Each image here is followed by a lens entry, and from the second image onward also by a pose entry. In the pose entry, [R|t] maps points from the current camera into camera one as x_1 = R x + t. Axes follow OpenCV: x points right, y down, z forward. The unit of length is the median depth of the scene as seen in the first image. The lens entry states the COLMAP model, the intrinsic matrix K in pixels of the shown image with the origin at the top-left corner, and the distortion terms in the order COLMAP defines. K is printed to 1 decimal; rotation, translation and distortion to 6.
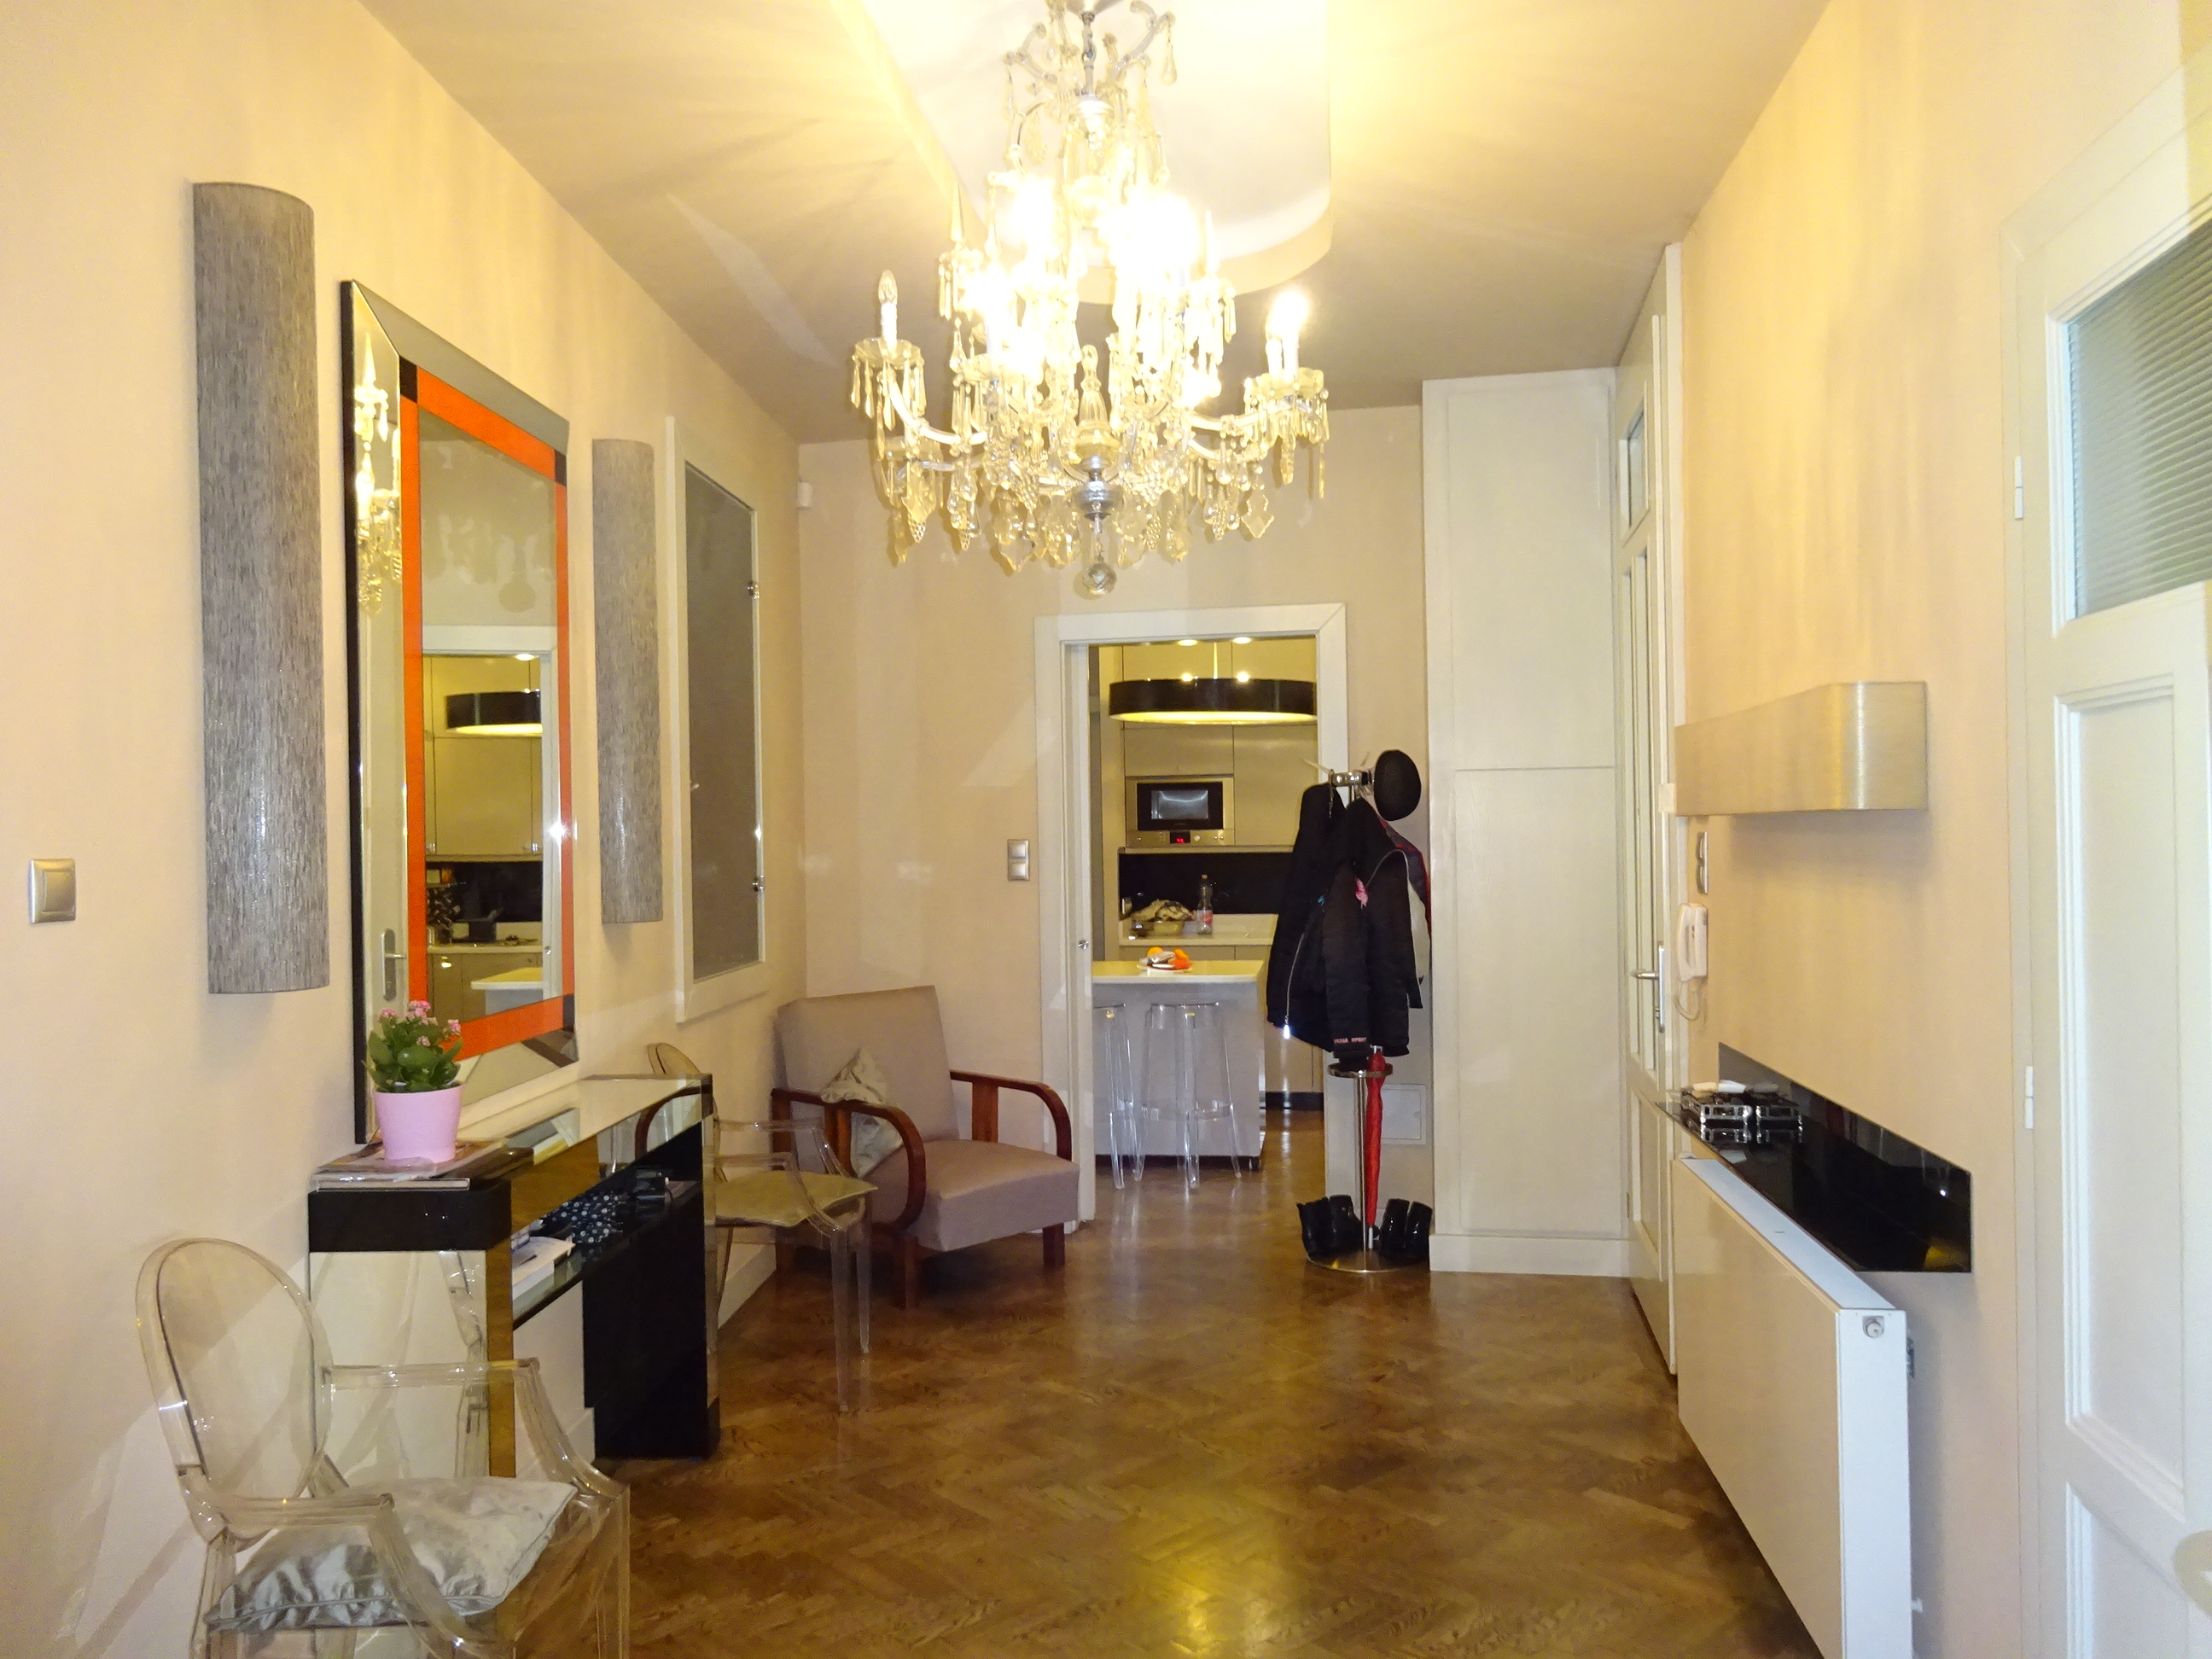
lens RADIAL K [[1621.9, 0, 1111.8], [0, 1621.9, 857.9], [0, 0, 1]] dist [0.001141, -0.011625]
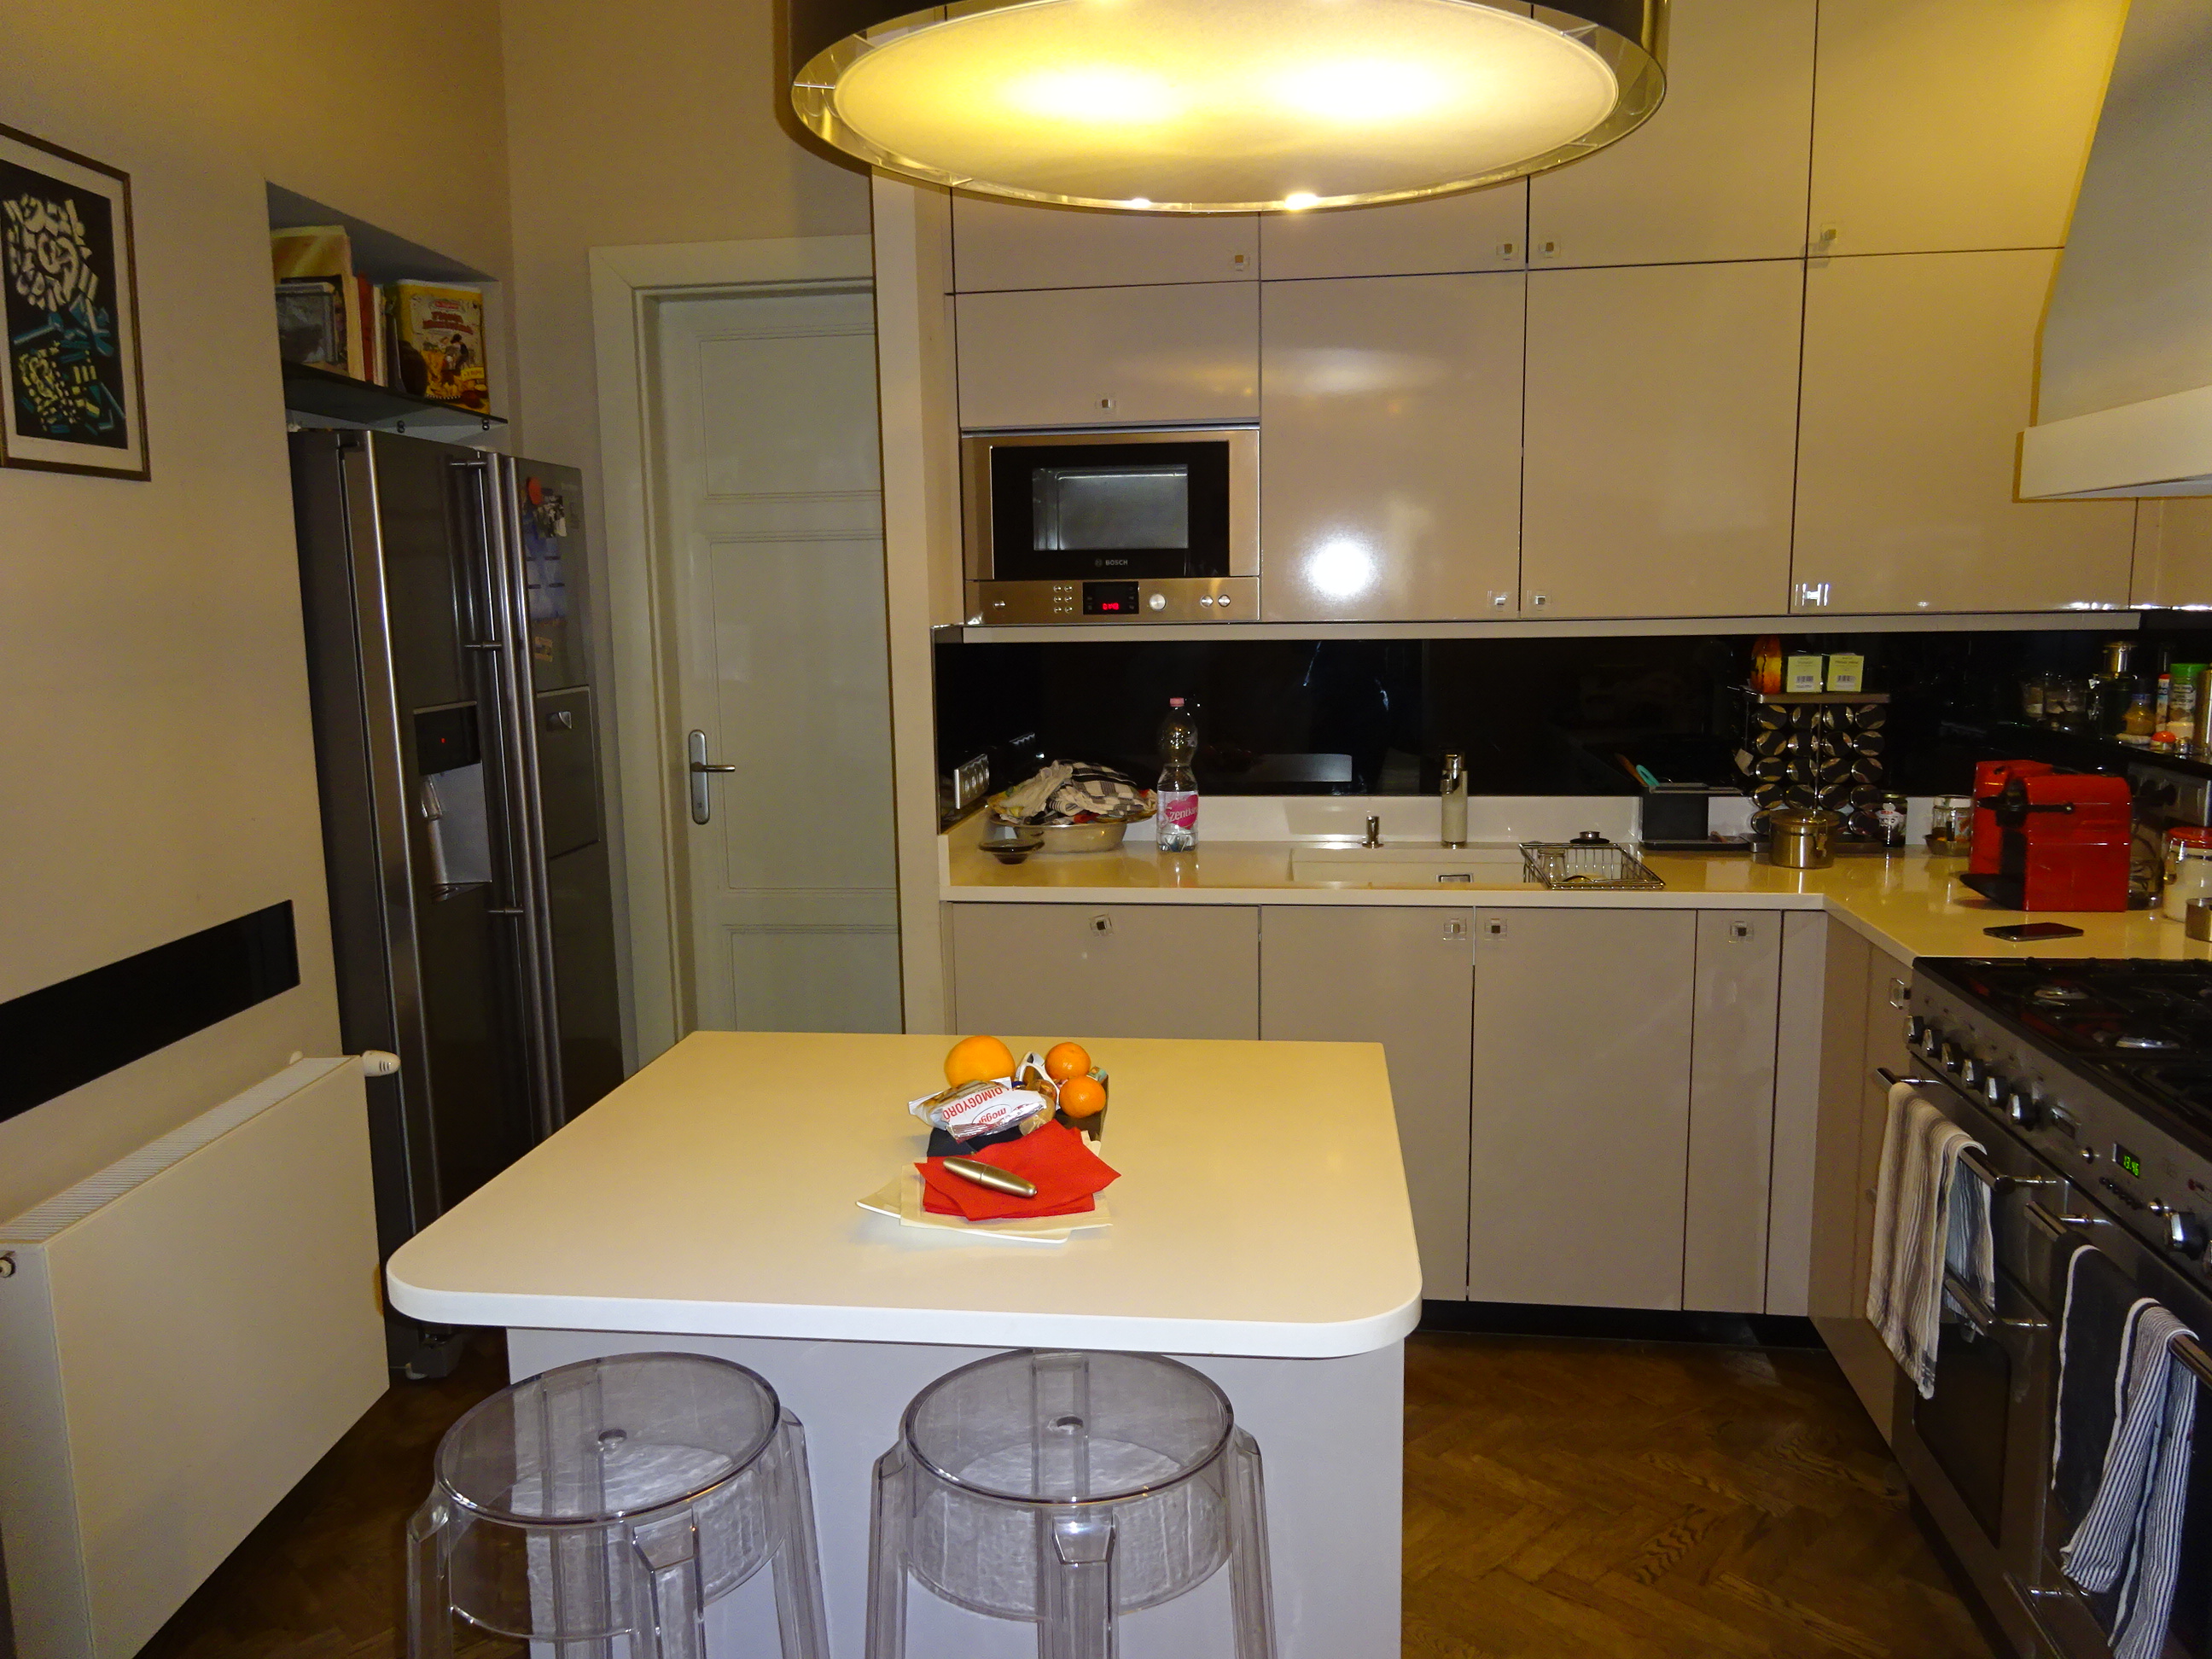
lens RADIAL K [[1621.9, 0, 1098.5], [0, 1621.9, 835.8], [0, 0, 1]] dist [0.001141, -0.011625]
pose [[0.999993, 0.001278, 0.003515, 0.199142], [-0.001742, 0.990822, 0.135165, -0.048458], [-0.003310, -0.135170, 0.990817, 3.290420]]
